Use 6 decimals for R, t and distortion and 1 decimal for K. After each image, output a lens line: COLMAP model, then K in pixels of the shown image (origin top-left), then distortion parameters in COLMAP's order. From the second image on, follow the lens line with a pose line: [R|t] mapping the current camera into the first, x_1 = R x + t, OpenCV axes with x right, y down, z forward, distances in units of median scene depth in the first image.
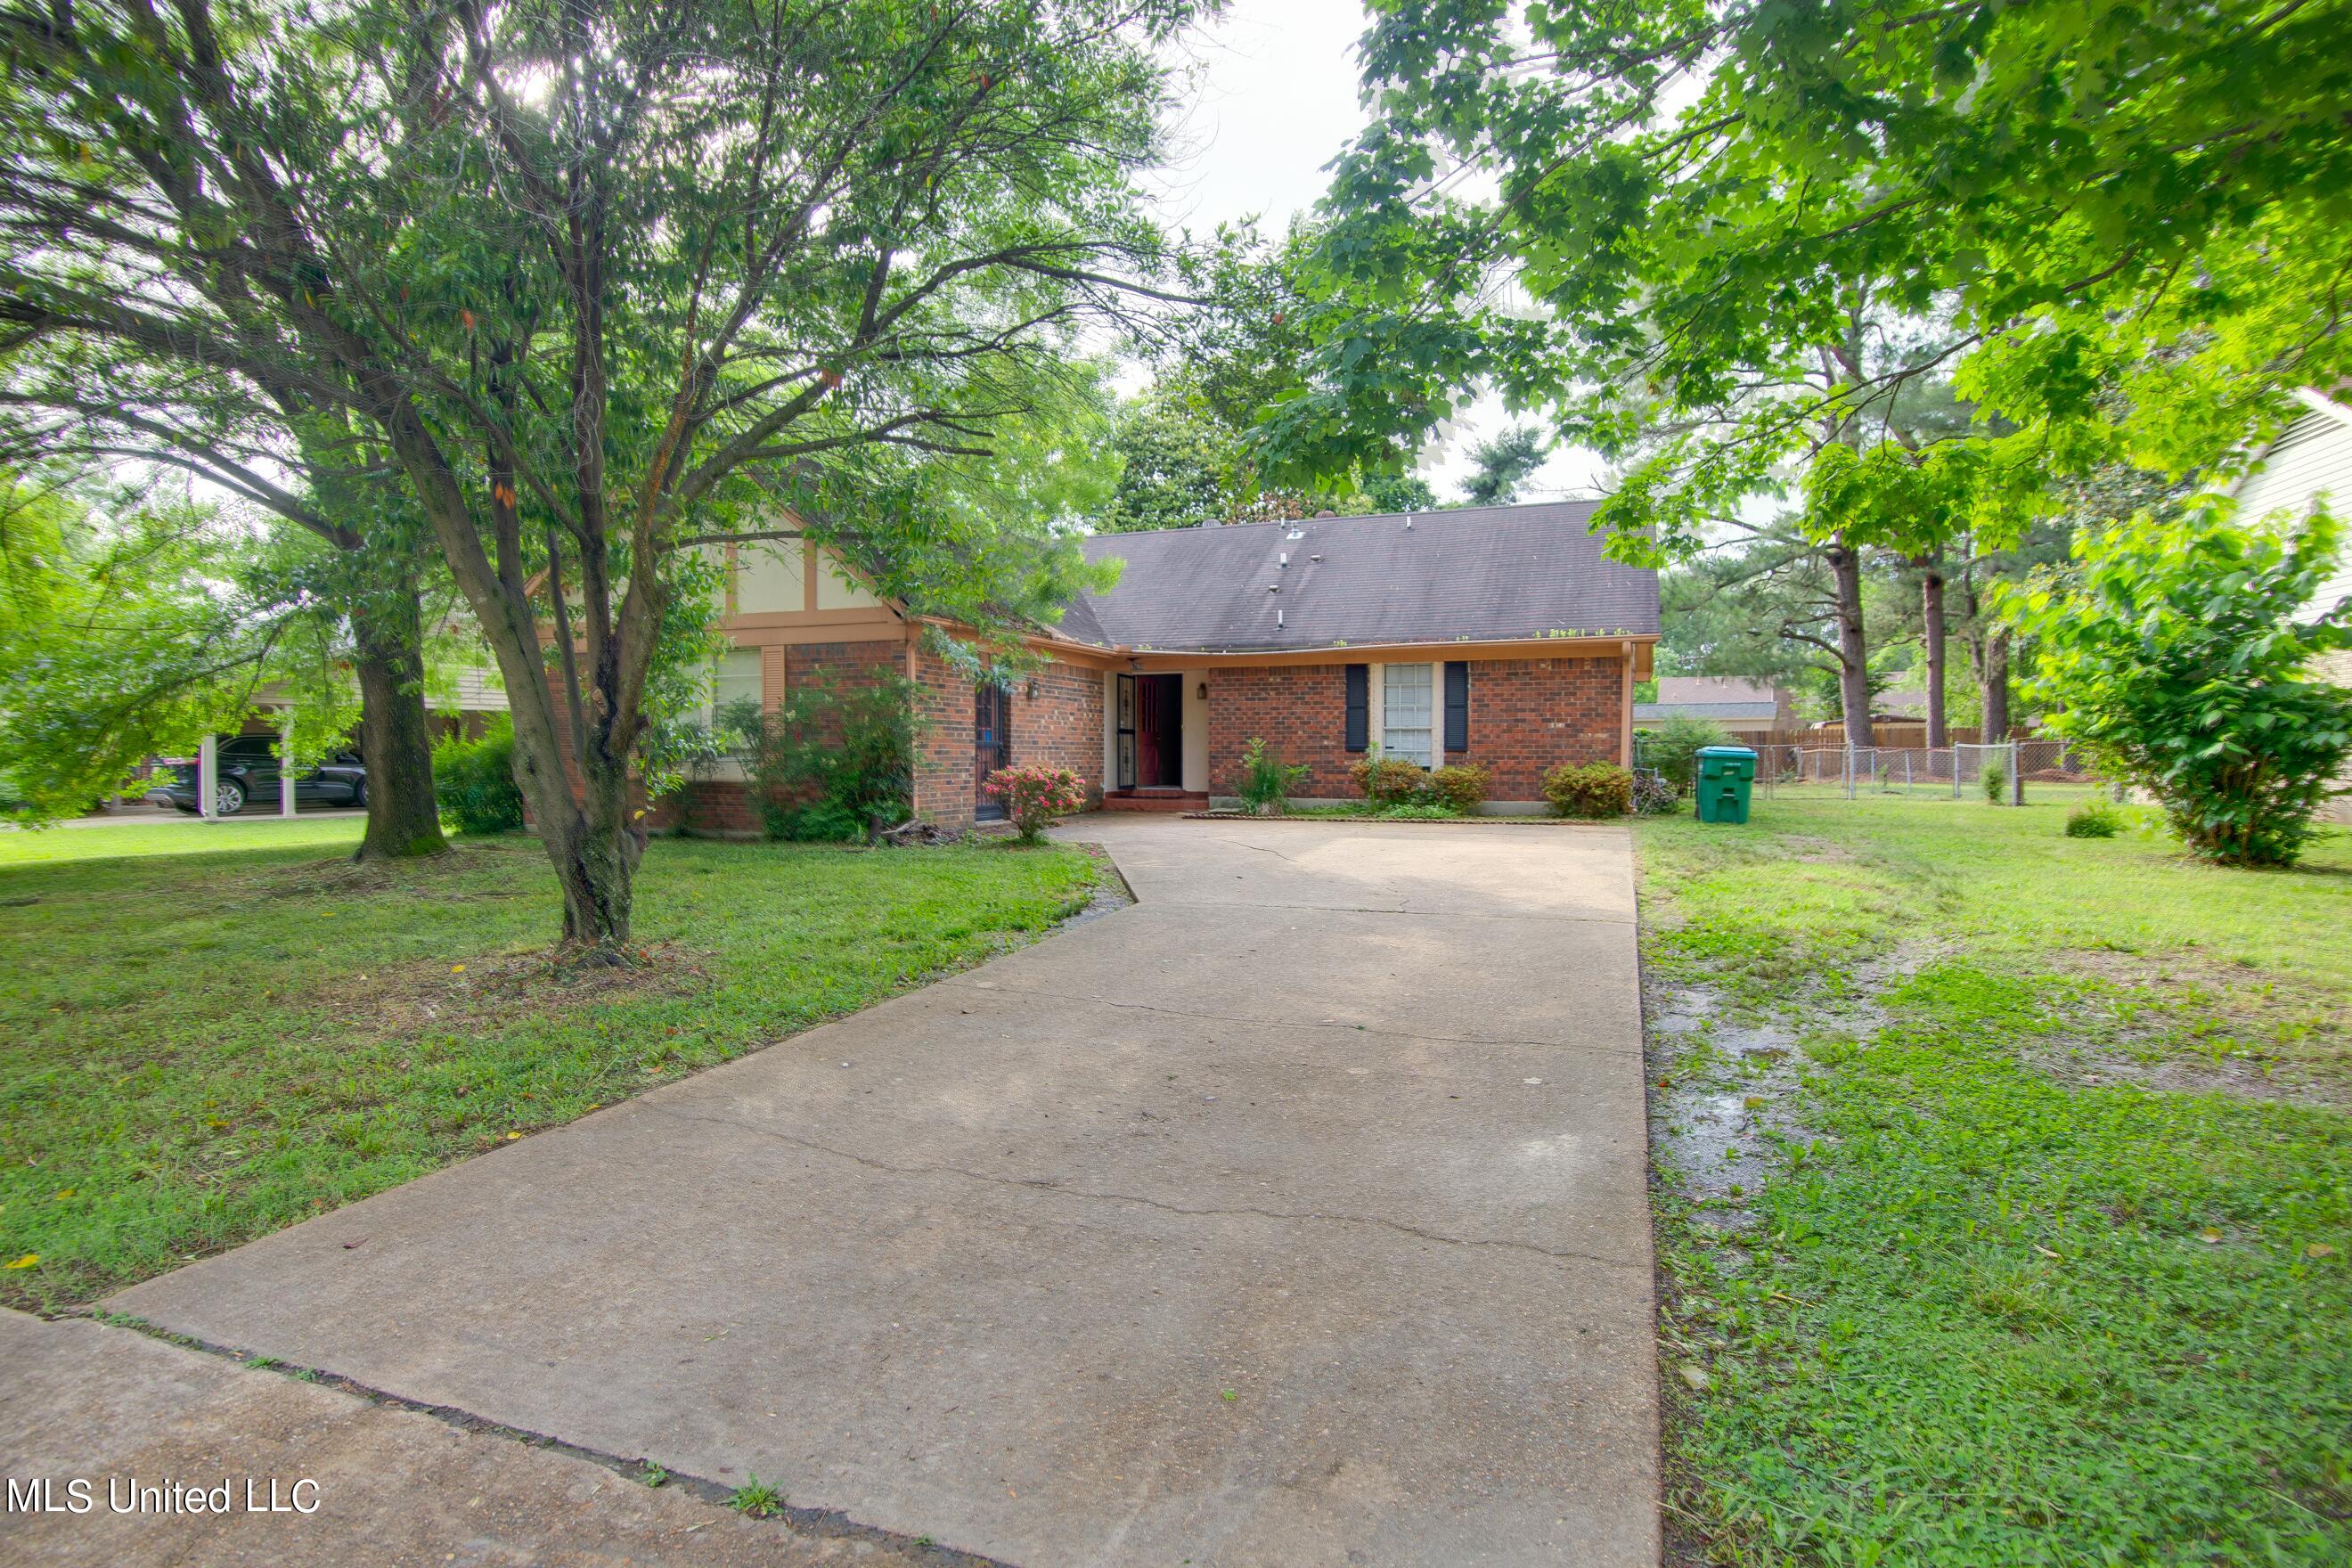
lens RADIAL K [[1200.8, 0, 1187.1], [0, 1200.8, 755.8], [0, 0, 1]] dist [-0.022207, 0.000107]
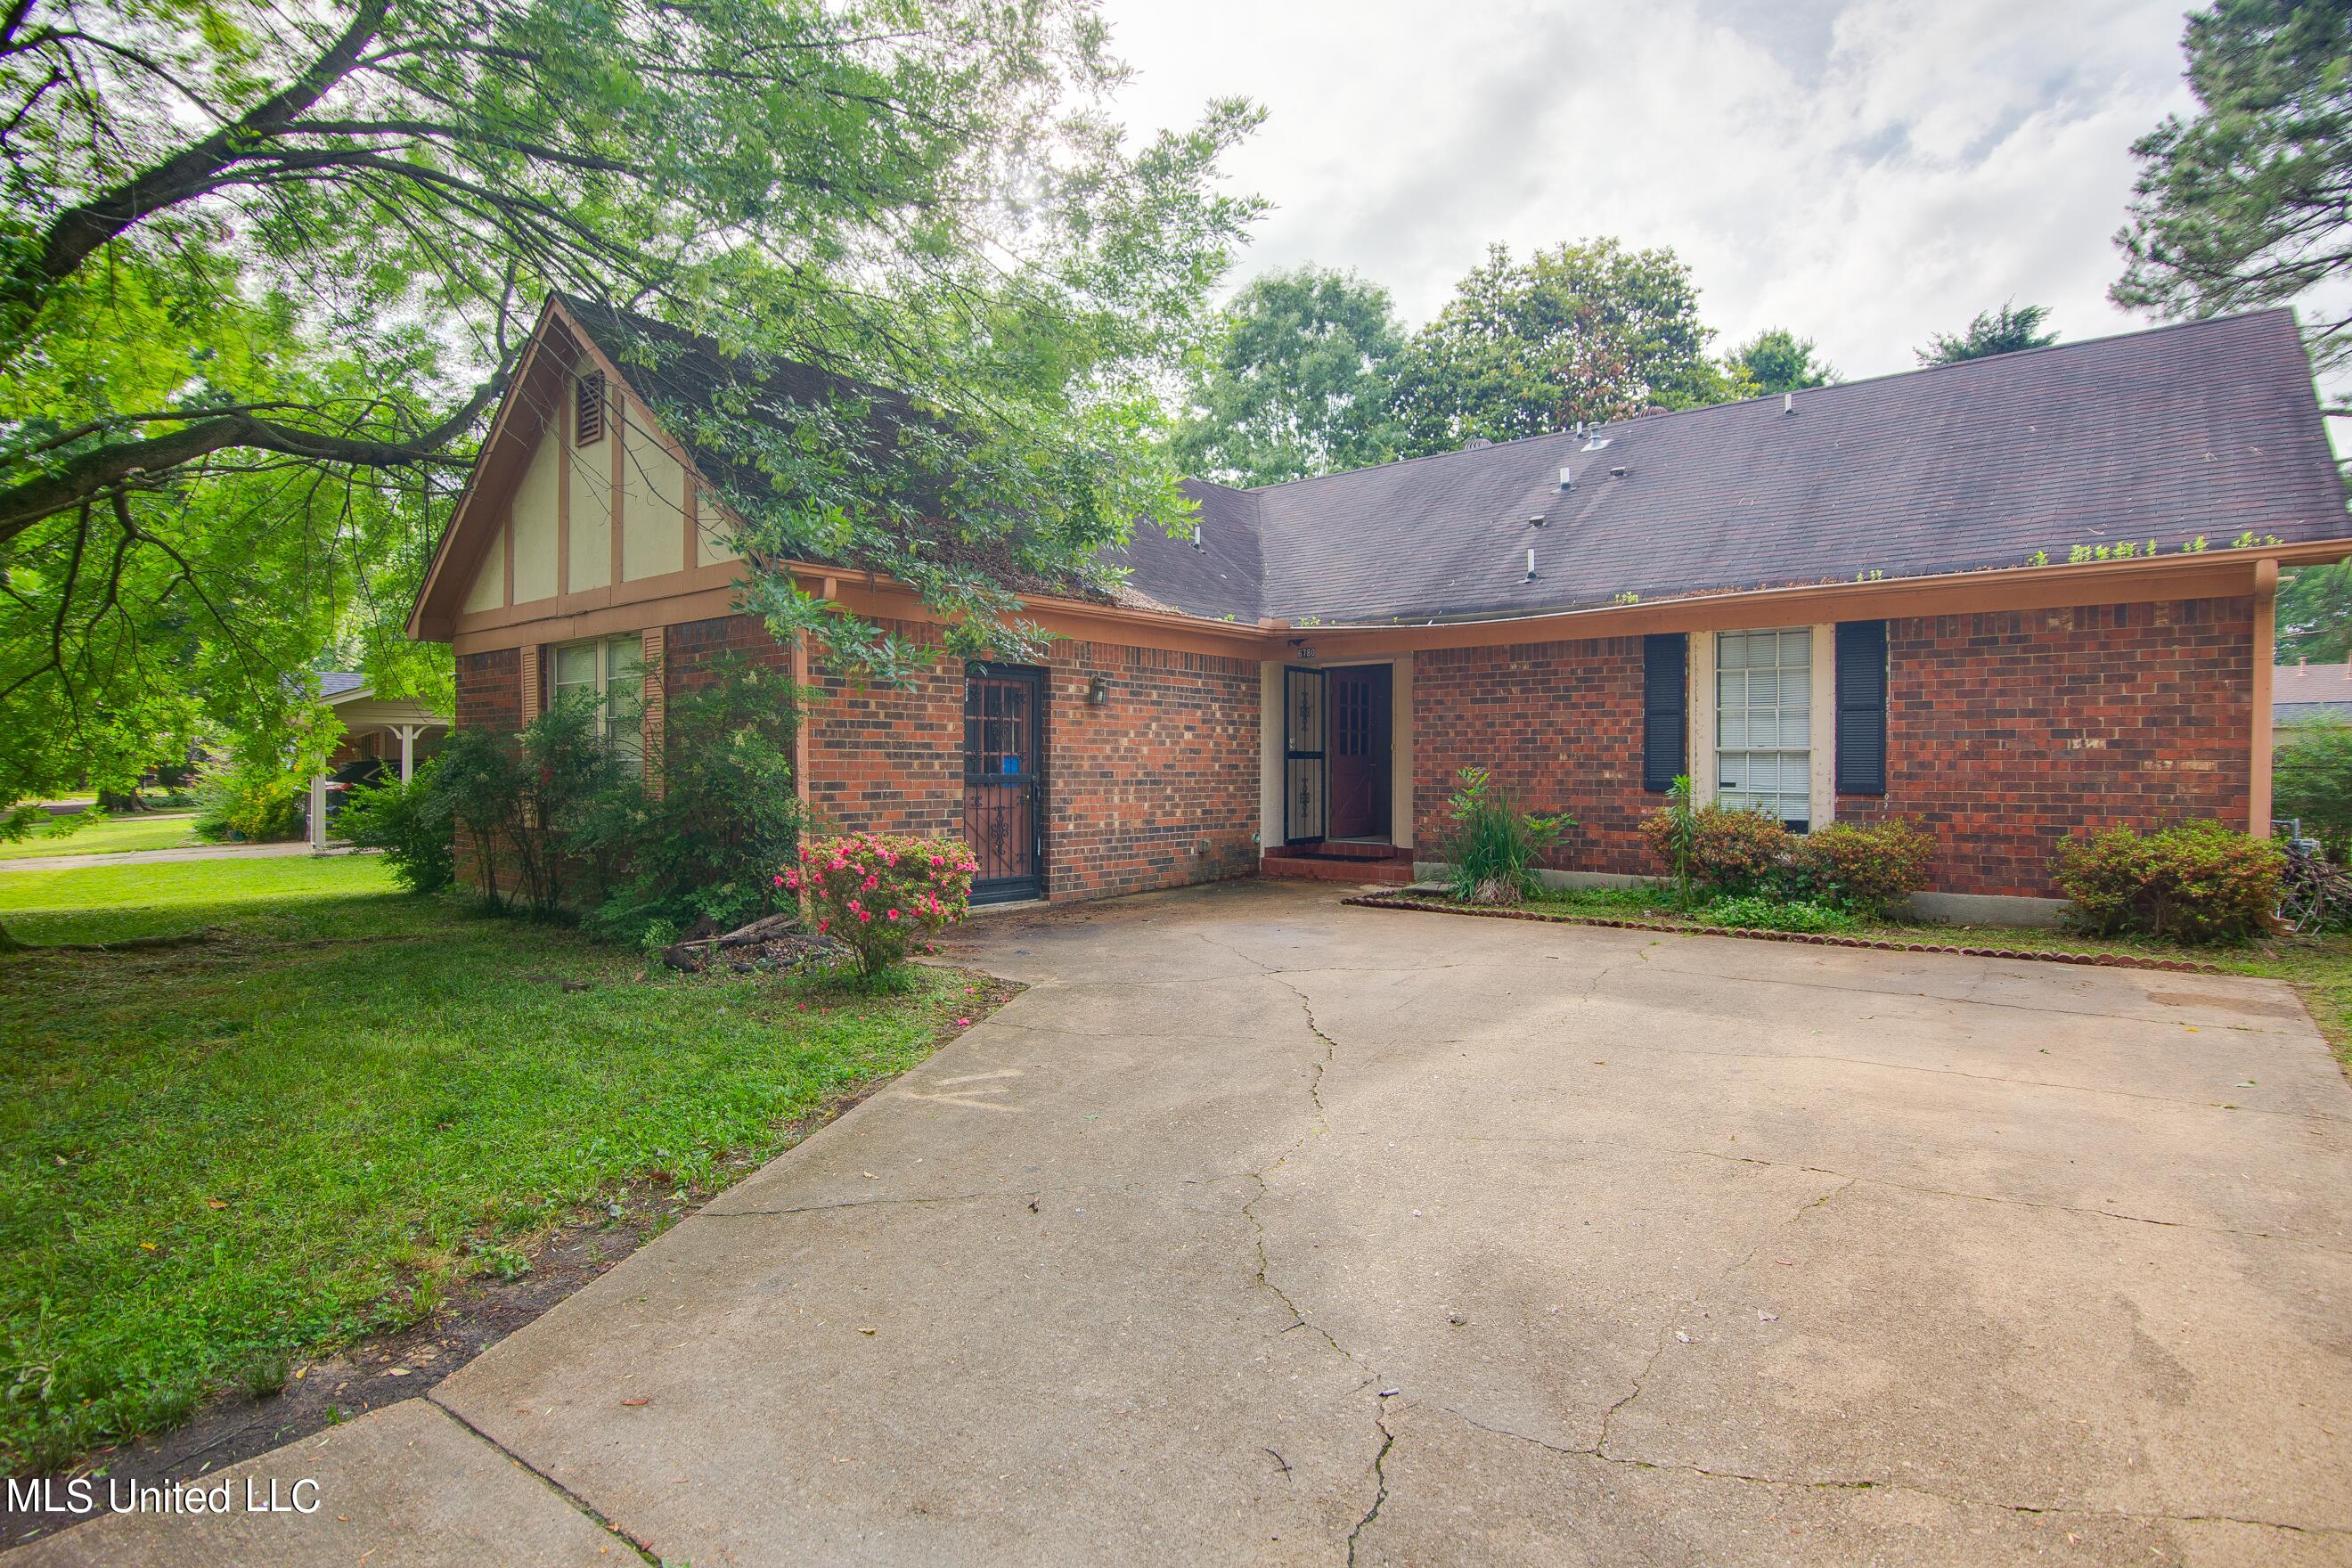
lens RADIAL K [[1200.8, 0, 1187.1], [0, 1200.8, 755.8], [0, 0, 1]] dist [-0.022207, 0.000107]
pose [[0.943521, -0.001917, -0.331308, 0.119083], [-0.001736, 0.999941, -0.010728, -0.014094], [0.331309, 0.010697, 0.943462, 0.411642]]
